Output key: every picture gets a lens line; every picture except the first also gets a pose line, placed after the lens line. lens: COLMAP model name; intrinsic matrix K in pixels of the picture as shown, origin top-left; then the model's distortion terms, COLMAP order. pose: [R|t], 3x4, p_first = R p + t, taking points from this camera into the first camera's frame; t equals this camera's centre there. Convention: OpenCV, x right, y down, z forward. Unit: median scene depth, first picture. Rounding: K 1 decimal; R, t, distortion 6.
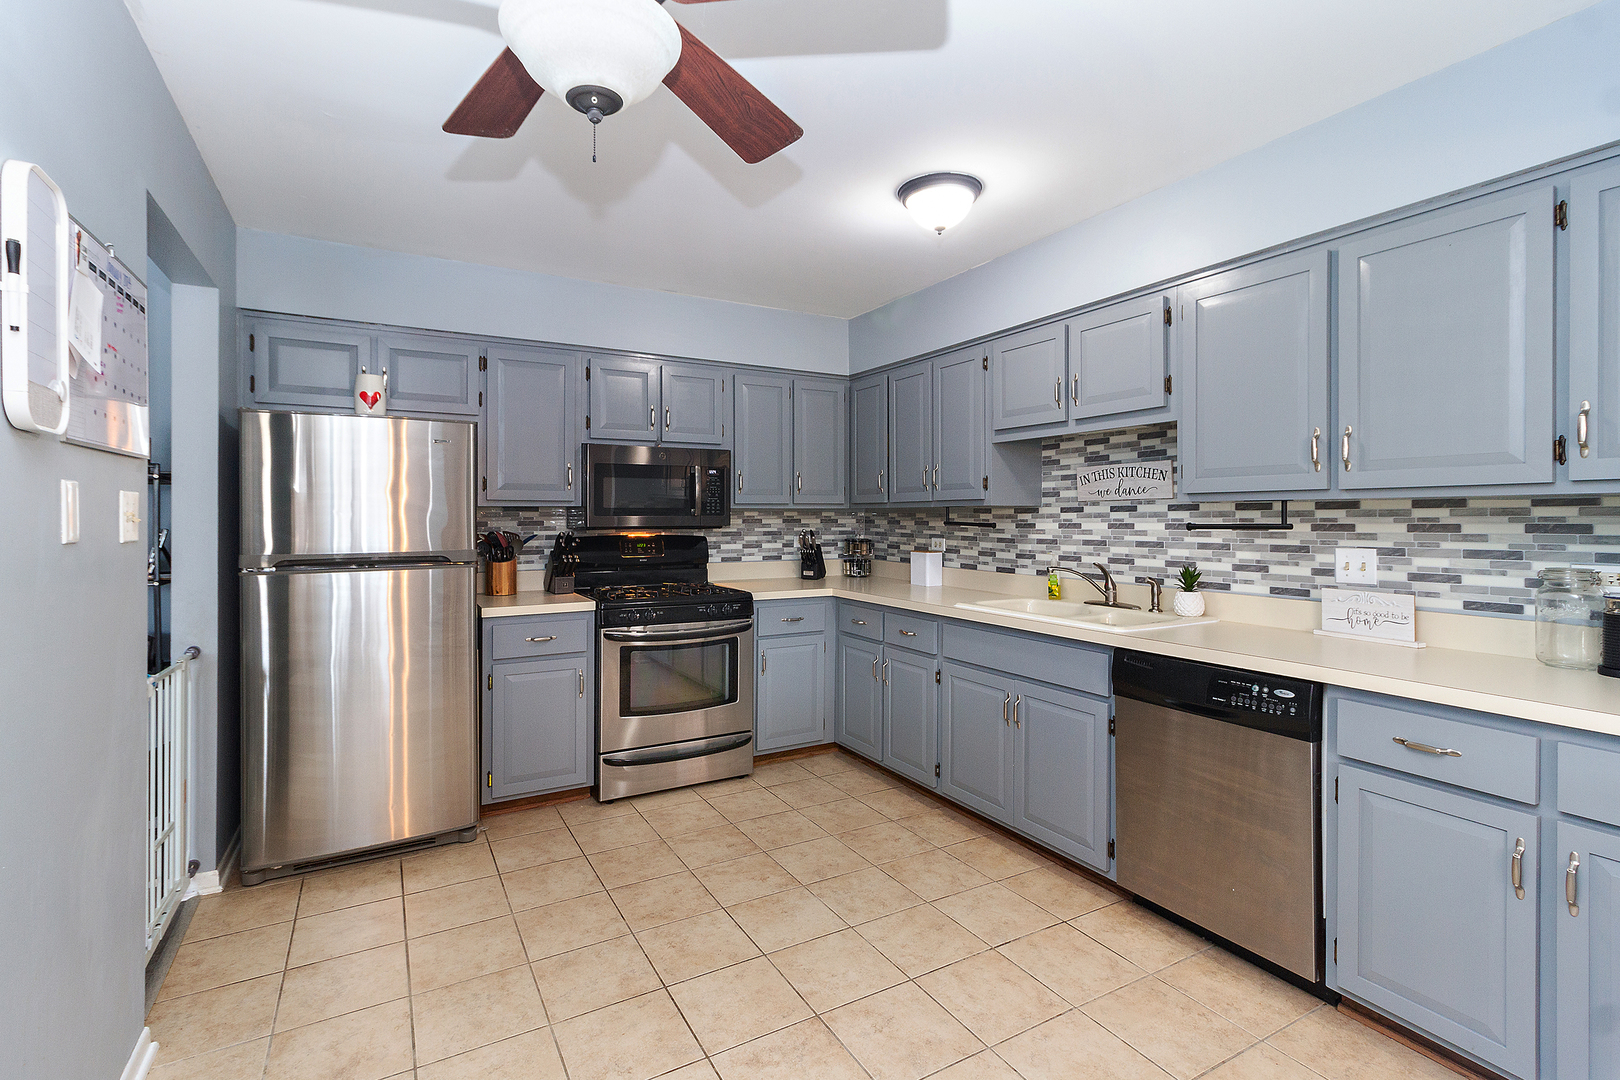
lens RADIAL K [[754.9, 0, 794.9], [0, 754.9, 517.2], [0, 0, 1]] dist [0.000971, 0.000013]
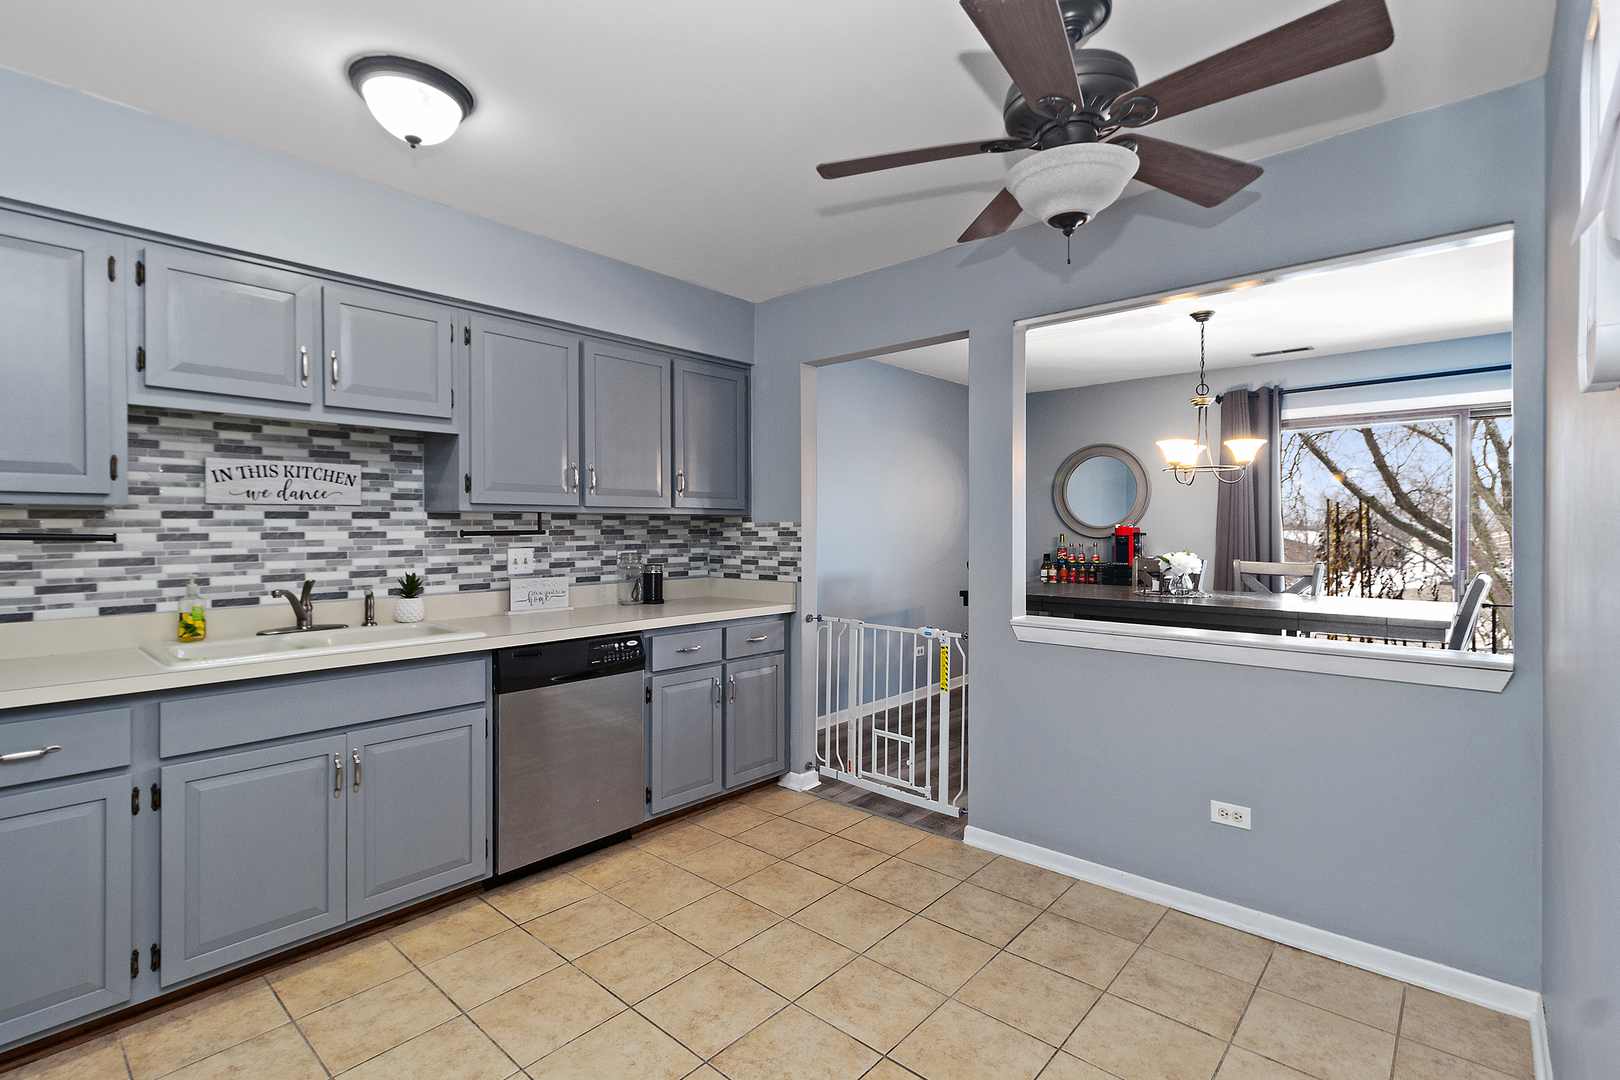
lens RADIAL K [[748.5, 0, 808.7], [0, 748.5, 529.2], [0, 0, 1]] dist [0.001246, 0.000158]
pose [[-0.341721, -0.002109, 0.939799, -0.555530], [0.000293, 0.999997, 0.002350, 0.002899], [-0.939802, 0.001079, -0.341719, 0.758330]]
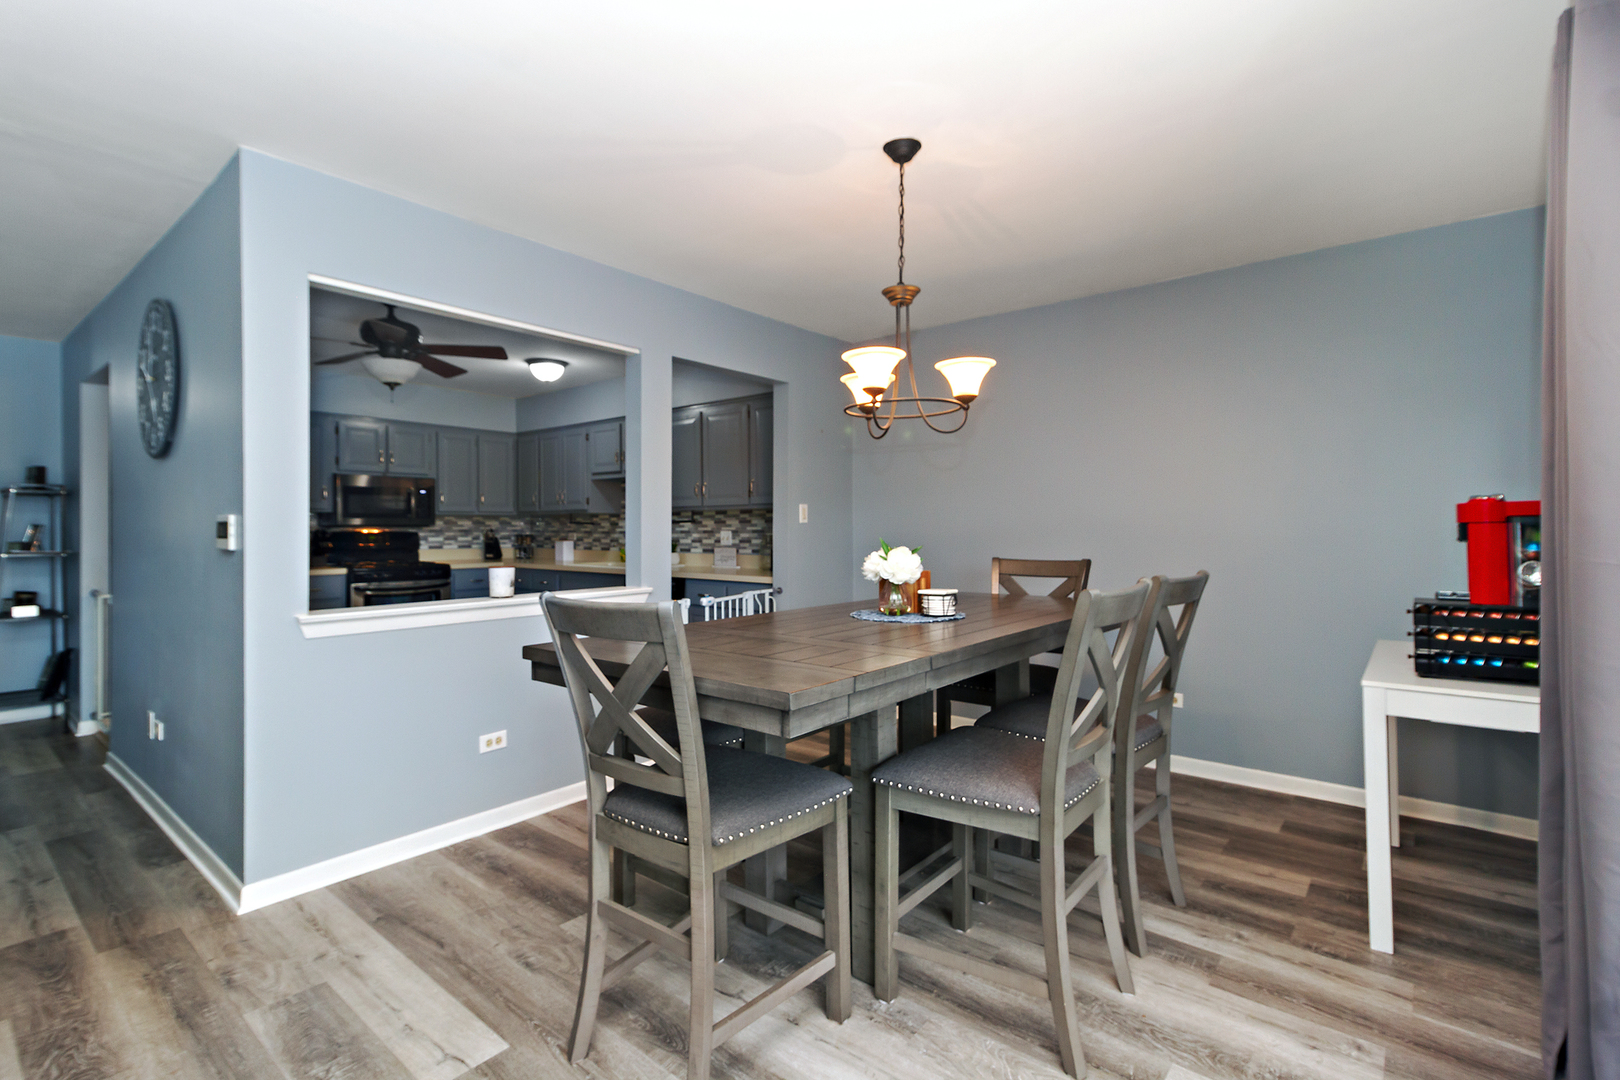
lens RADIAL K [[748.5, 0, 808.7], [0, 748.5, 529.2], [0, 0, 1]] dist [0.001246, 0.000158]
pose [[0.927264, -0.003009, 0.374395, 0.072976], [0.002895, 0.999995, 0.000869, 0.027411], [-0.374396, 0.000278, 0.927269, -1.022613]]
